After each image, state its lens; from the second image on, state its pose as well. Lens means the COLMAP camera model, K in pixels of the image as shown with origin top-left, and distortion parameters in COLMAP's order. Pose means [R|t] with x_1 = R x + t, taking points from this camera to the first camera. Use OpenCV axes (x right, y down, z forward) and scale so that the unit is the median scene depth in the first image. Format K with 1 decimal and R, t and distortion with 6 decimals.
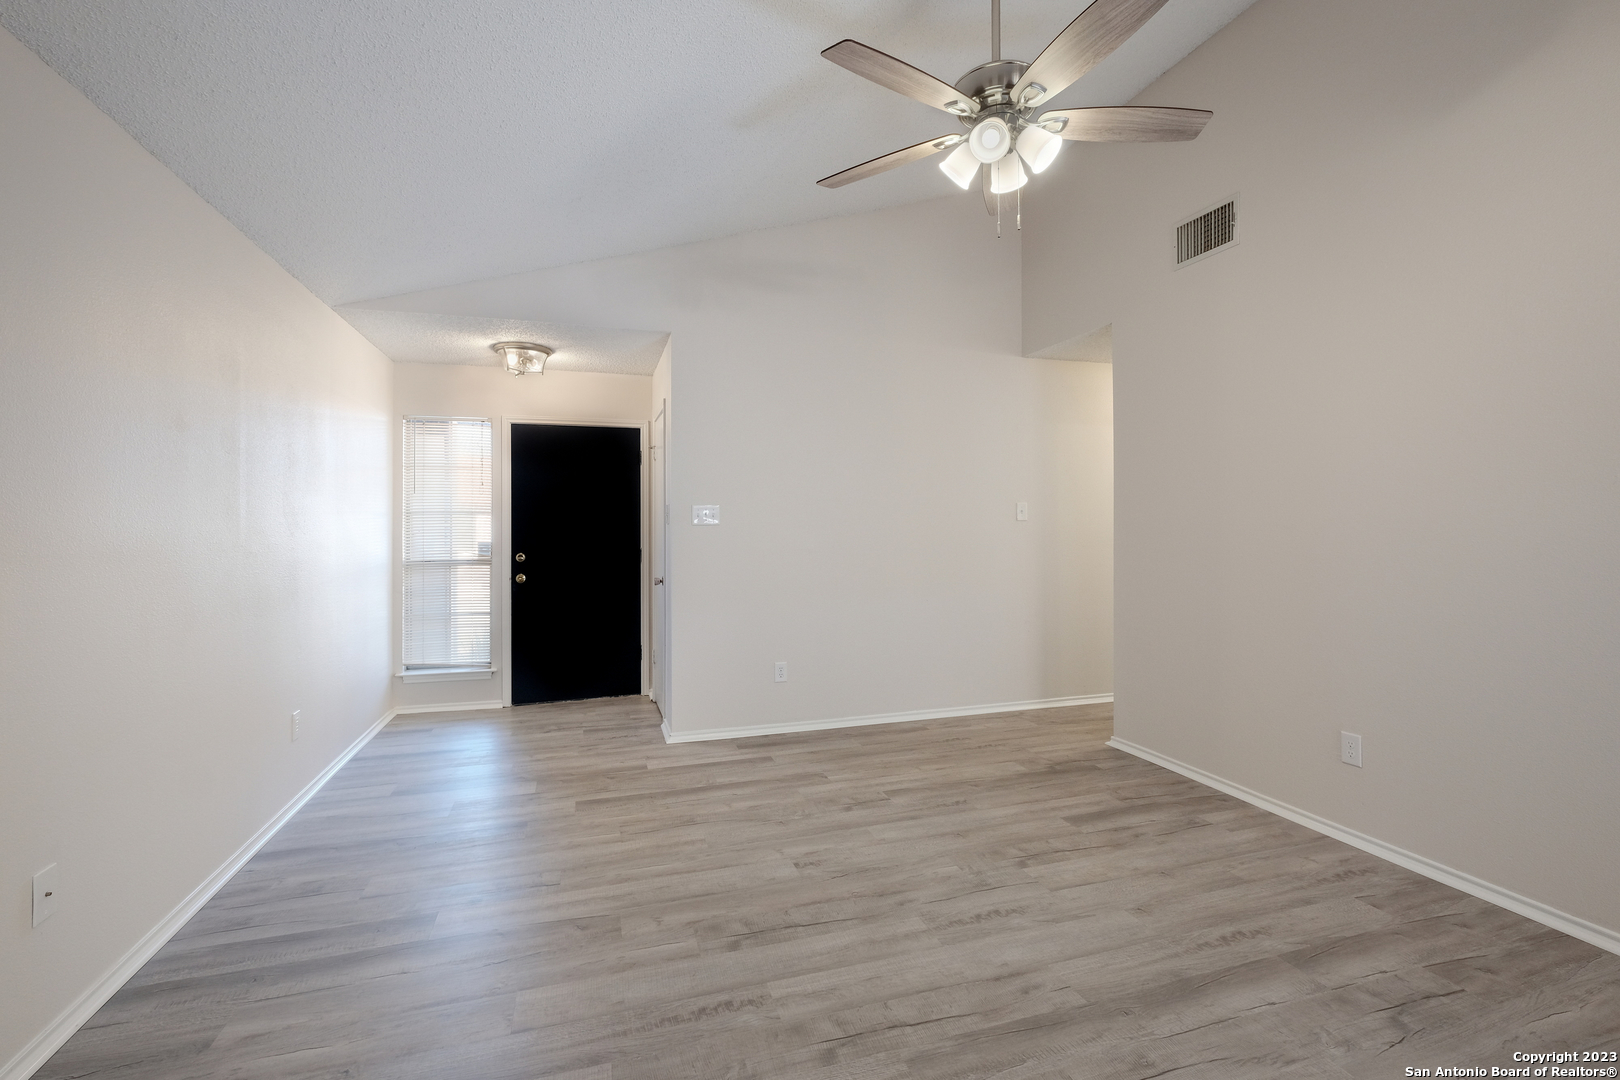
lens RADIAL K [[728.8, 0, 818.6], [0, 728.8, 507.2], [0, 0, 1]] dist [-0.008779, 0.000064]
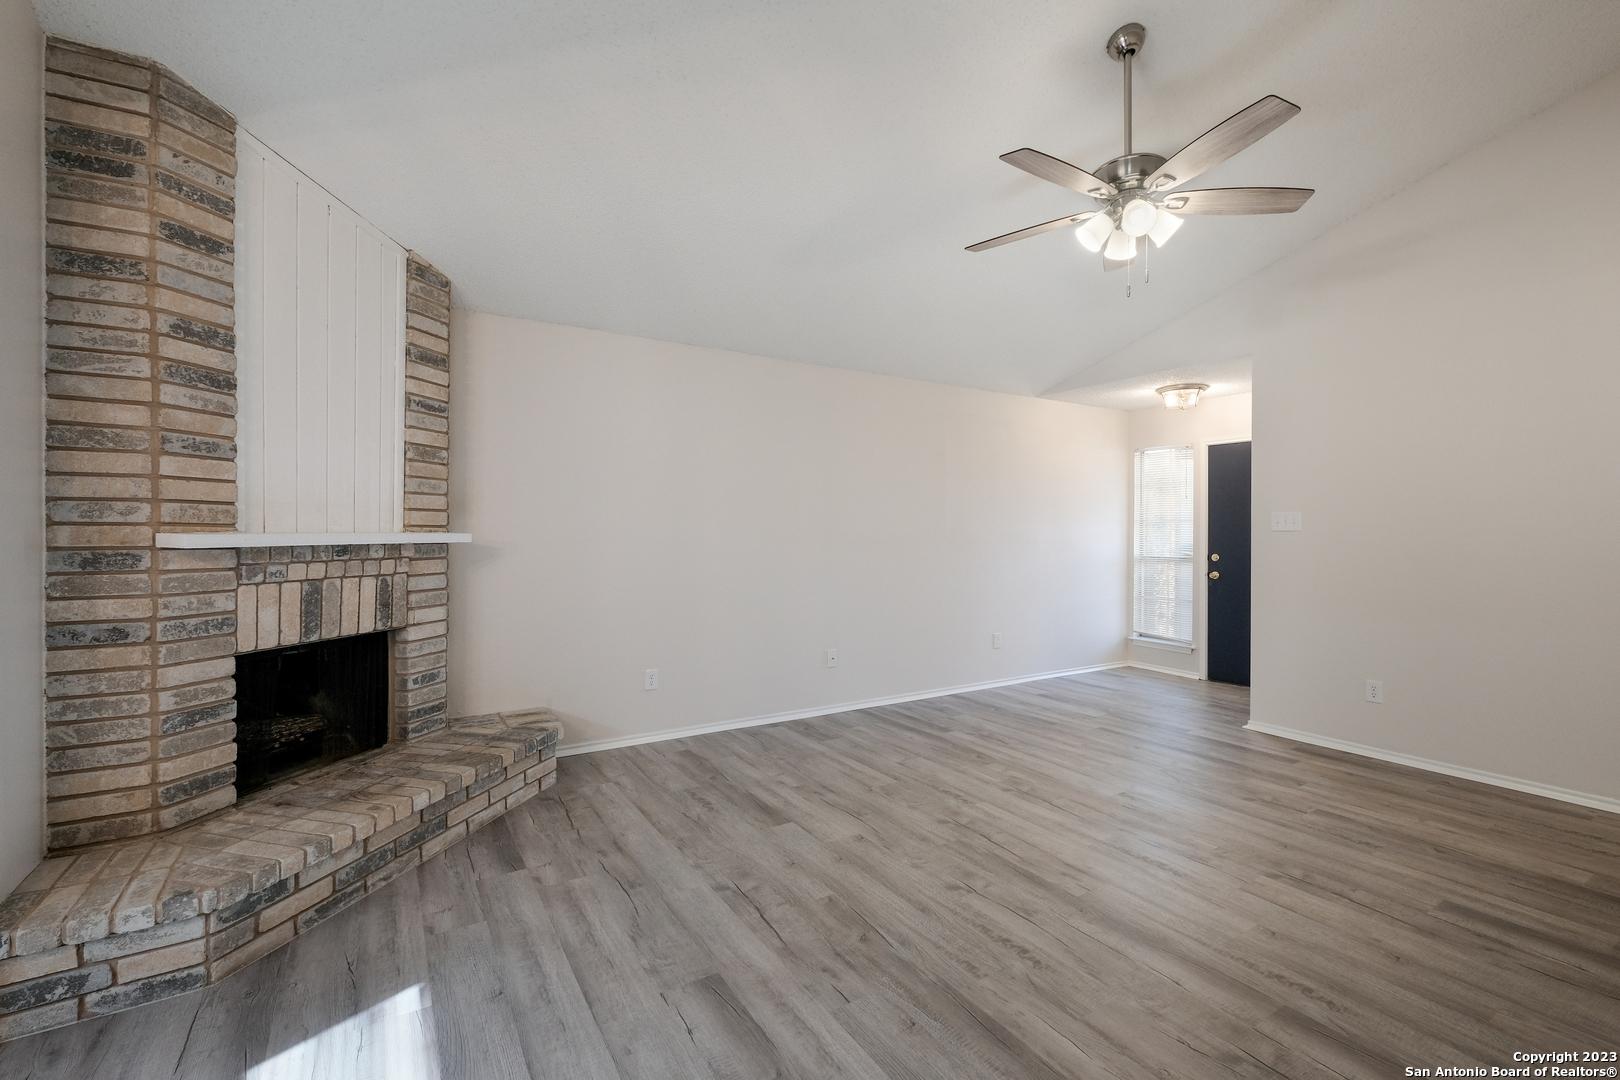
lens RADIAL K [[710.1, 0, 822.5], [0, 710.1, 531.4], [0, 0, 1]] dist [0.001638, -0.001379]
pose [[0.253264, 0.007049, -0.967371, 0.957787], [0.022132, 0.999670, 0.013079, -0.005303], [0.967144, -0.024722, 0.253024, 0.153768]]
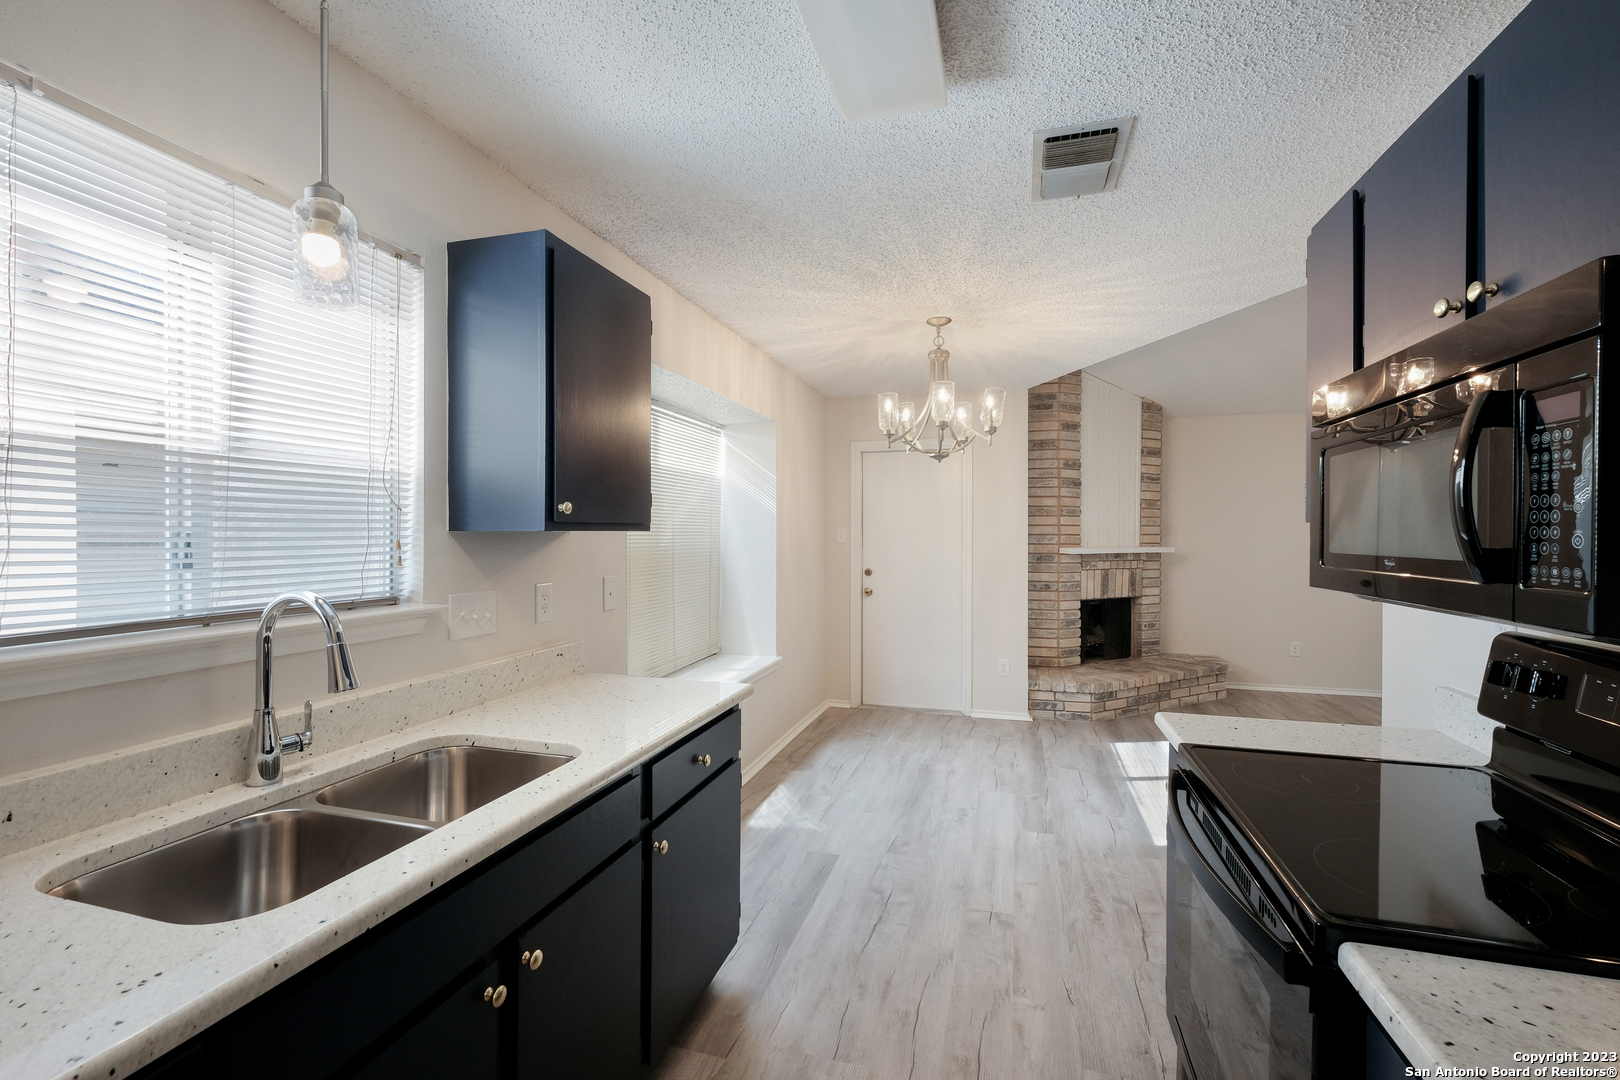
lens RADIAL K [[710.1, 0, 798.6], [0, 710.1, 540.1], [0, 0, 1]] dist [0.001638, -0.001379]
pose [[-0.564152, 0.011384, -0.825593, 1.986589], [0.024703, 0.999690, -0.003096, -0.040727], [0.825301, -0.022142, -0.564258, 0.155622]]
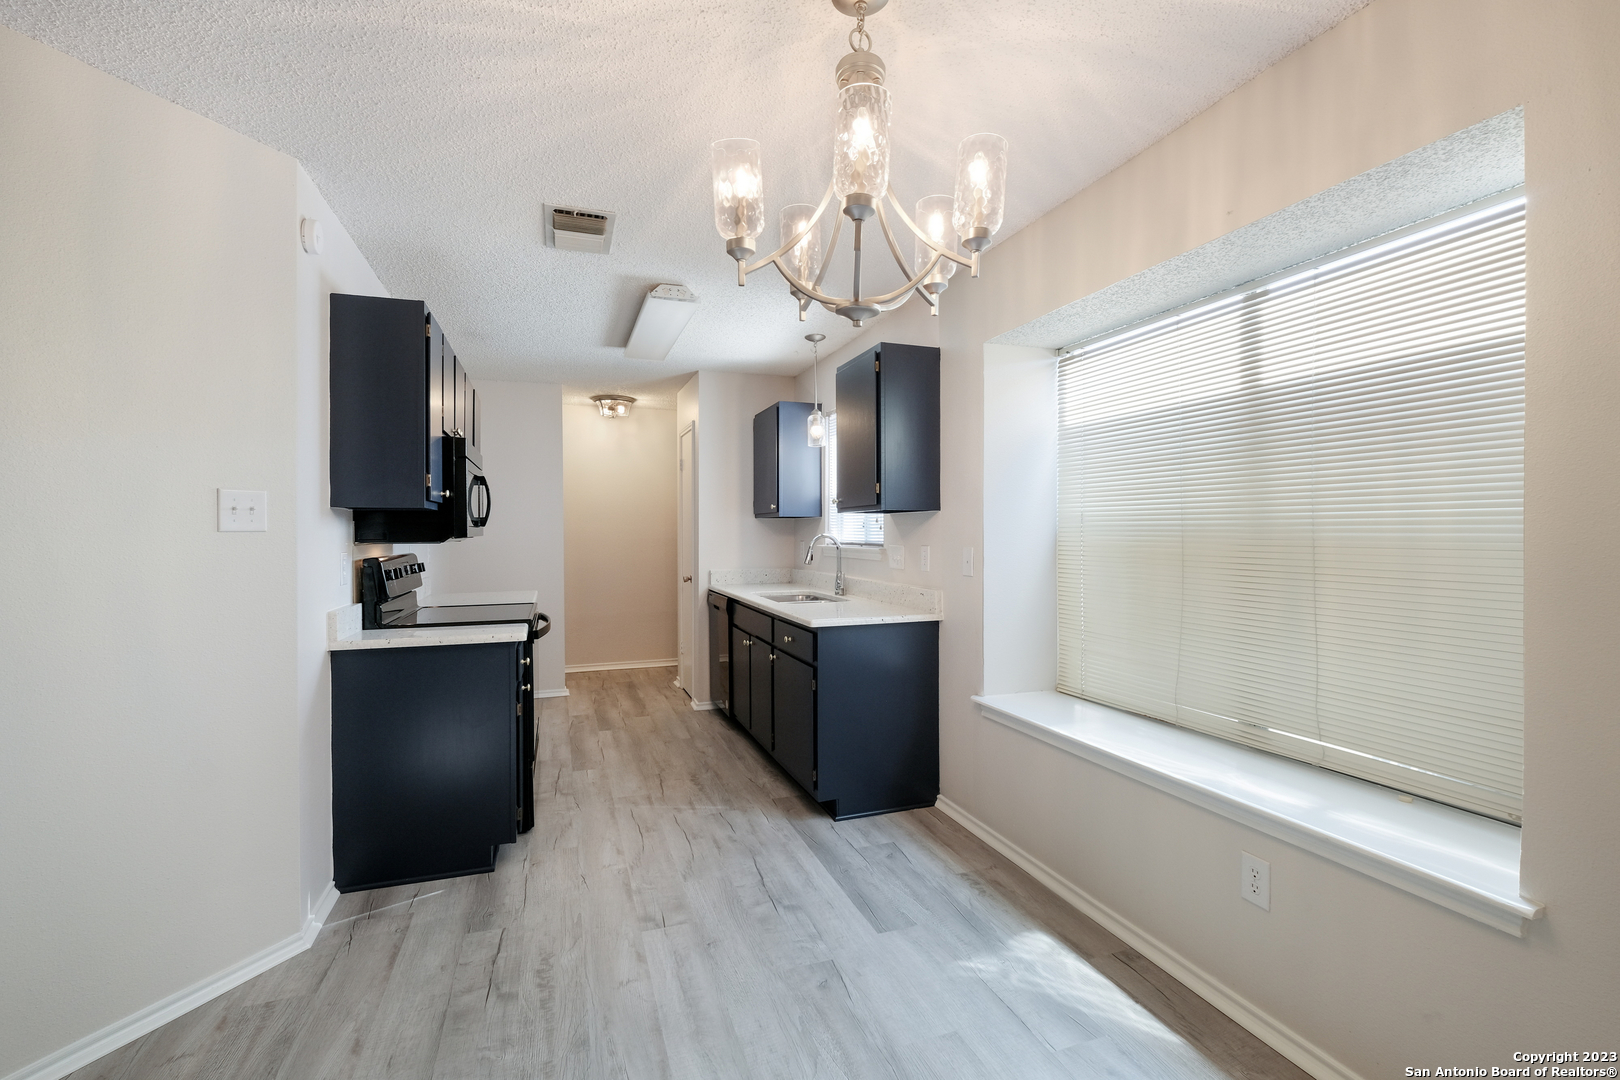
lens RADIAL K [[710.1, 0, 807.7], [0, 710.1, 533.1], [0, 0, 1]] dist [0.001638, -0.001379]
pose [[-0.035890, 0.003972, 0.999348, 0.377668], [-0.027207, 0.999618, -0.004950, -0.013393], [-0.998985, -0.027367, -0.035769, -0.261407]]
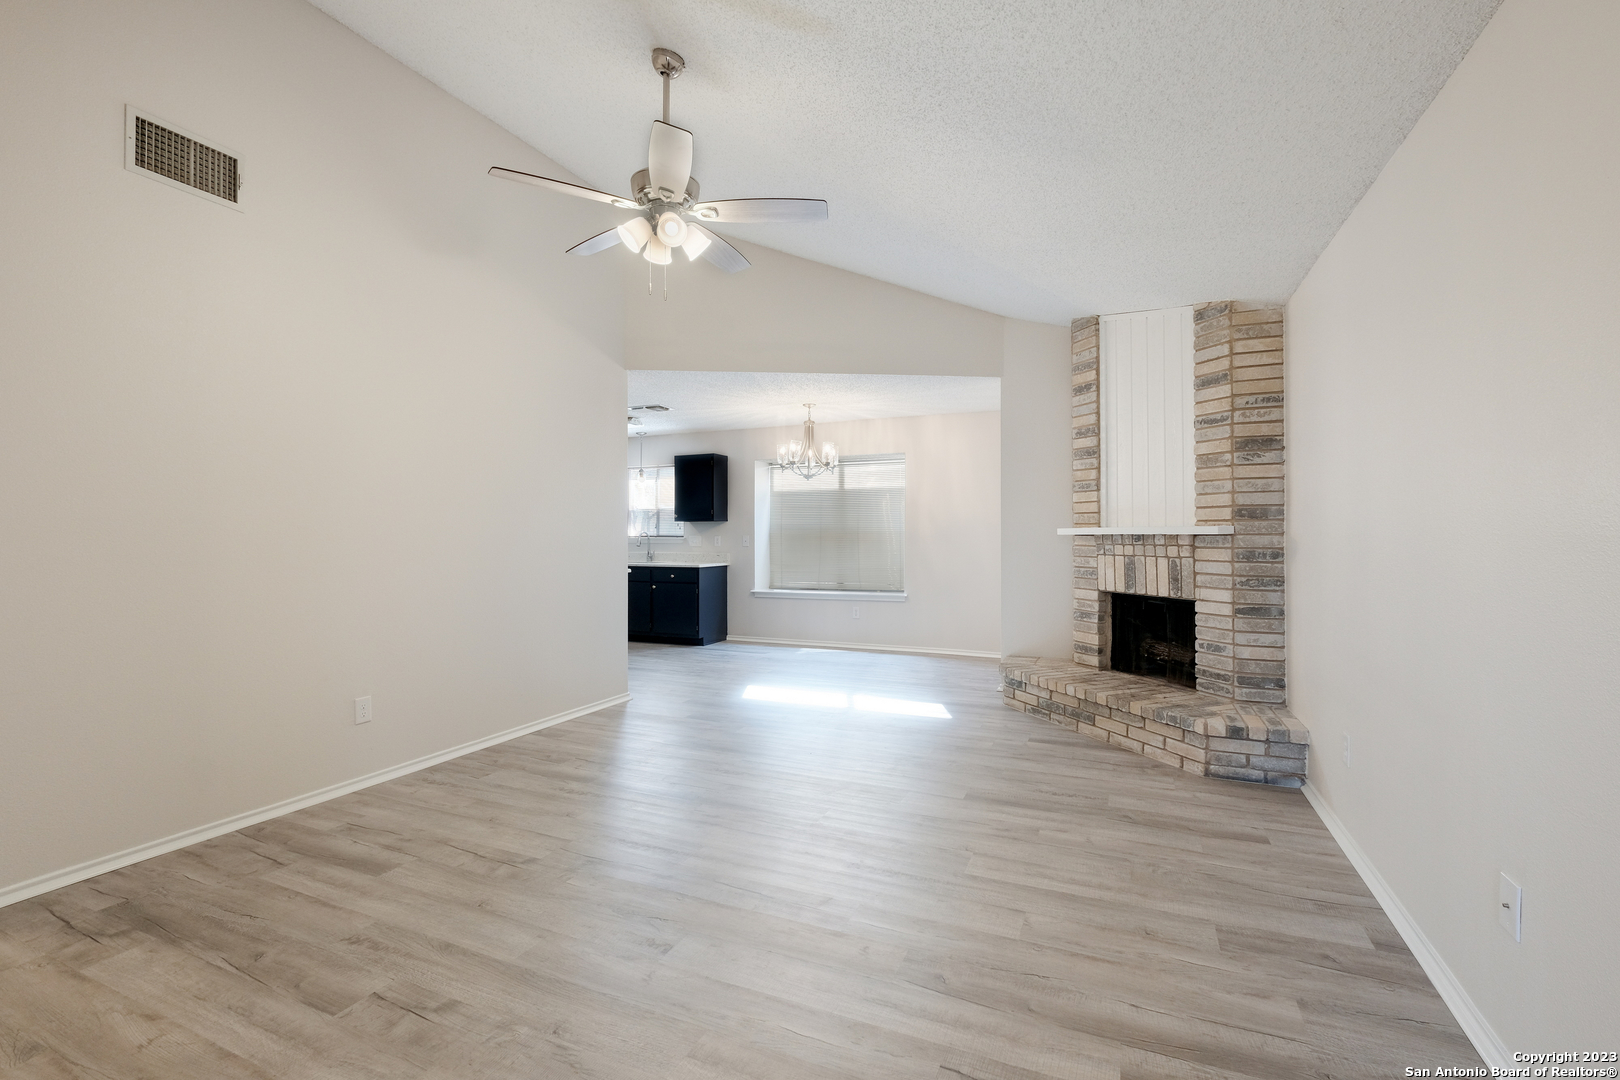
lens RADIAL K [[710.1, 0, 794.4], [0, 710.1, 535.3], [0, 0, 1]] dist [0.001638, -0.001379]
pose [[-0.732174, 0.006229, 0.681089, -0.593547], [-0.012458, 0.999668, -0.022534, 0.053994], [-0.681004, -0.024983, -0.731854, 1.335693]]
